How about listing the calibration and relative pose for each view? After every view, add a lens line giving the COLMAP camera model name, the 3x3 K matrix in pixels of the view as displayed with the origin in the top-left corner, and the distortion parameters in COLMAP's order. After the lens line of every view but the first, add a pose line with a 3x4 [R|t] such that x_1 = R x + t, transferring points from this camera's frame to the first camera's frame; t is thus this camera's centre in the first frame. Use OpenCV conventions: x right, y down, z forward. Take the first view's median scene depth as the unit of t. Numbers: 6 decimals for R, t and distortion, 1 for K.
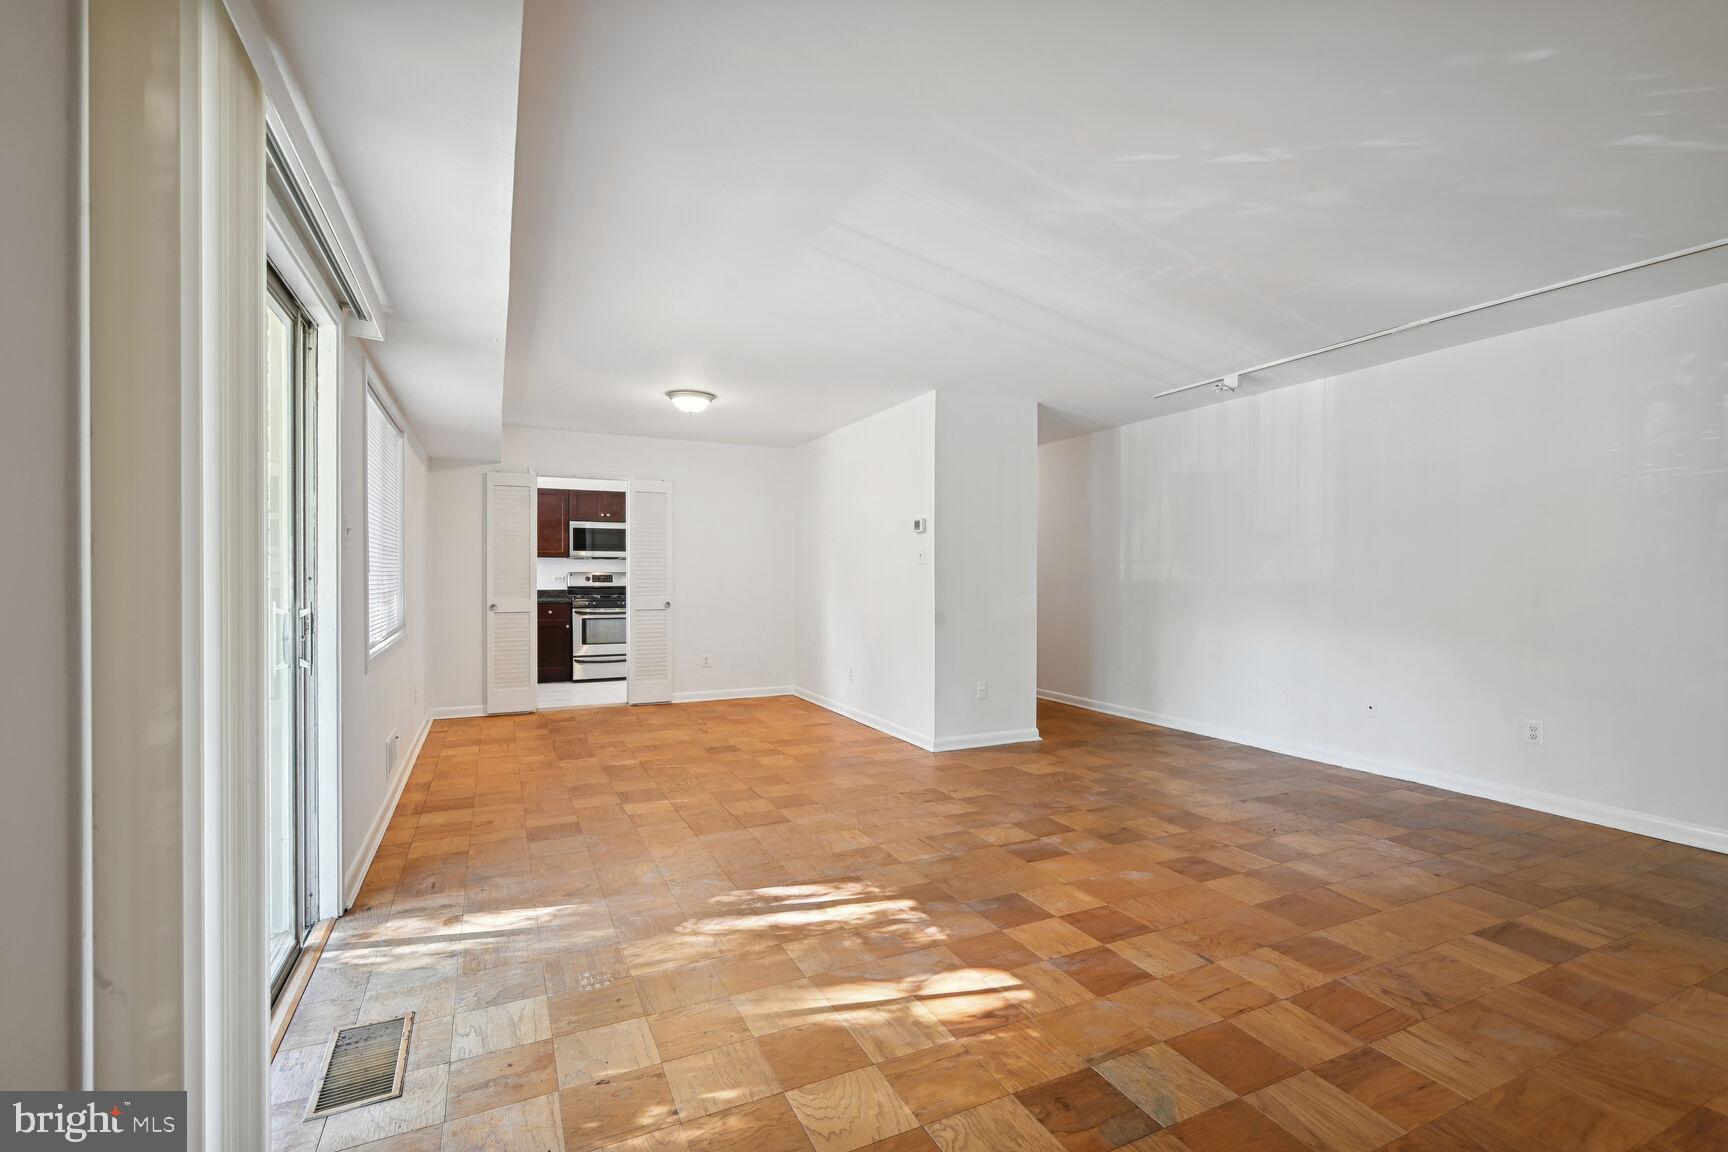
lens RADIAL K [[774.2, 0, 872.3], [0, 774.2, 579.3], [0, 0, 1]] dist [0.000181, -0.000403]
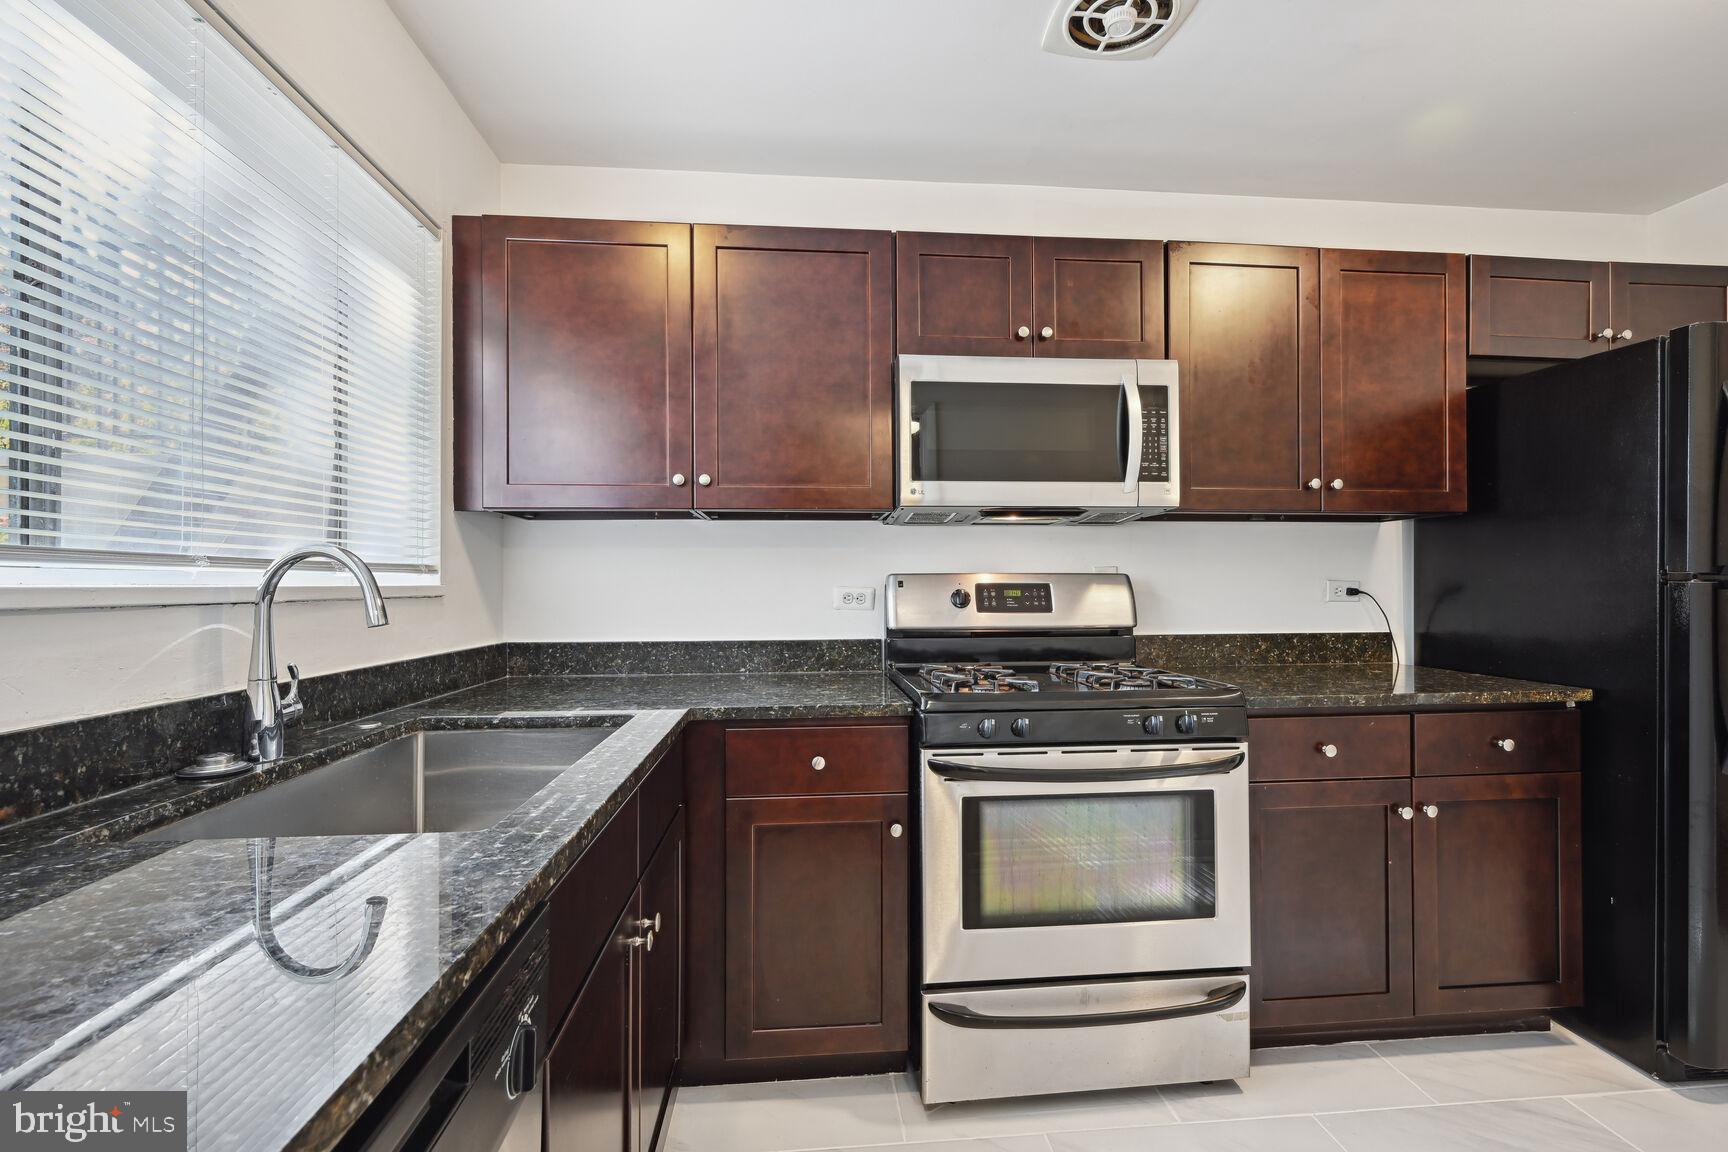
lens RADIAL K [[748.3, 0, 864.0], [0, 748.3, 576.0], [0, 0, 1]] dist [-0.003538, -0.000570]
pose [[0.934932, -0.005651, -0.354783, -0.427587], [0.001449, 0.999926, -0.012109, -0.007340], [0.354825, 0.010807, 0.934870, 1.045982]]
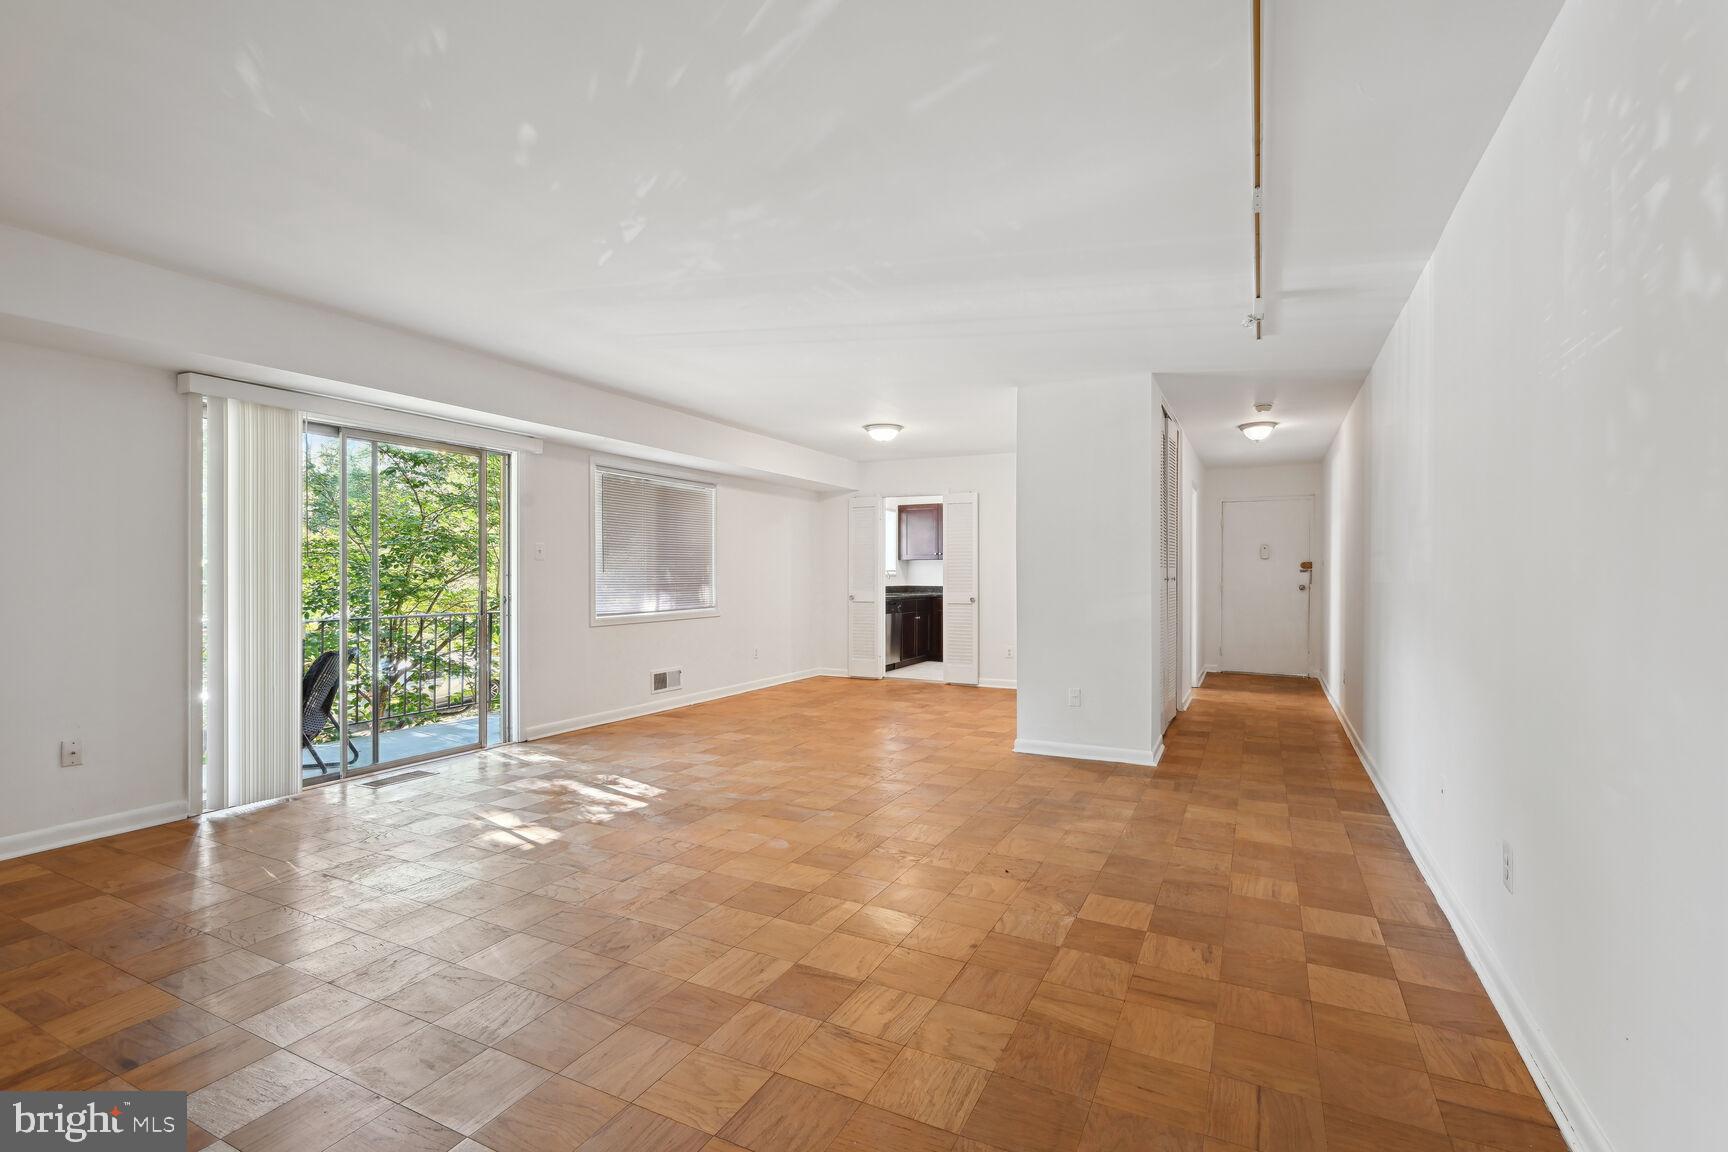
lens RADIAL K [[774.2, 0, 872.3], [0, 774.2, 579.3], [0, 0, 1]] dist [0.000181, -0.000403]
pose [[0.608436, 0.000797, -0.793603, 0.612067], [0.000828, 0.999998, 0.001639, -0.000129], [0.793603, -0.001655, 0.608434, 0.200597]]
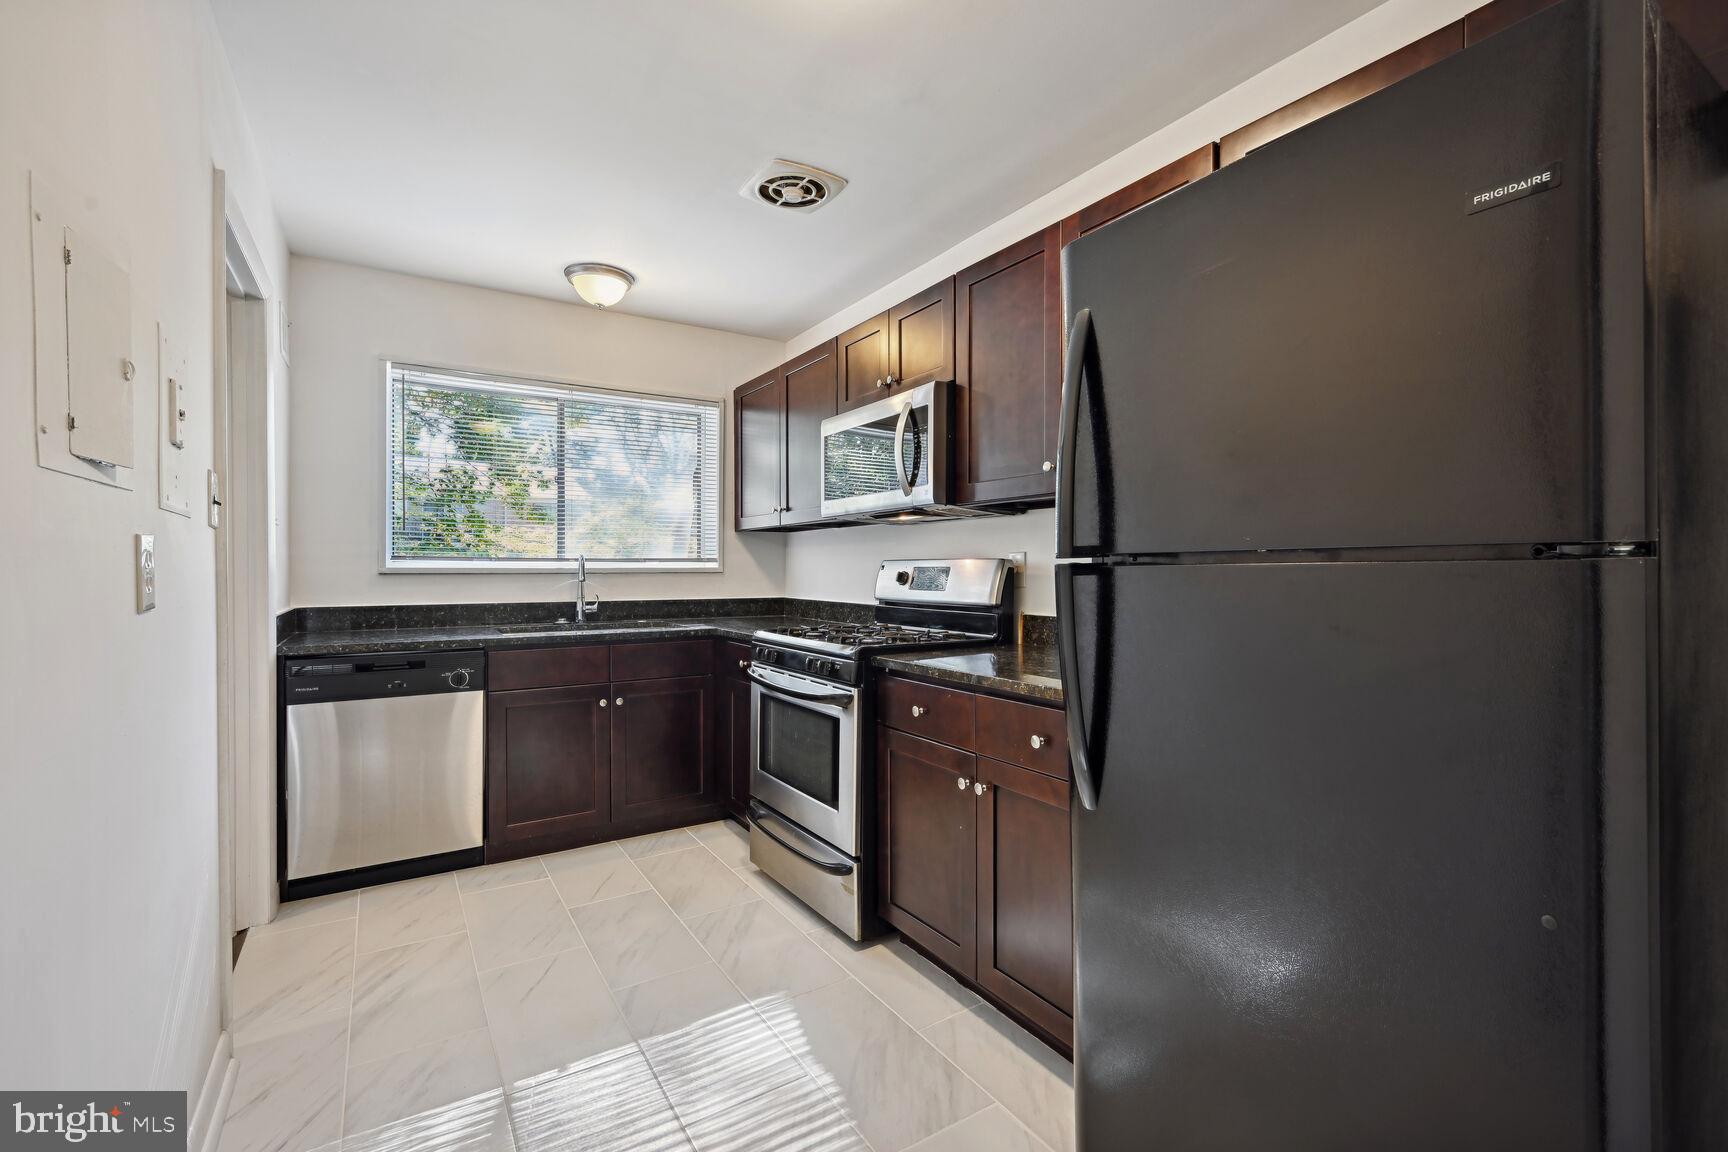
lens RADIAL K [[777.9, 0, 869.6], [0, 777.9, 565.6], [0, 0, 1]] dist [0.001311, 0.000016]
pose [[0.105793, -0.000129, -0.994388, -0.029493], [0.001513, 0.999999, 0.000031, -0.008883], [0.994387, -0.001508, 0.105793, 1.312012]]
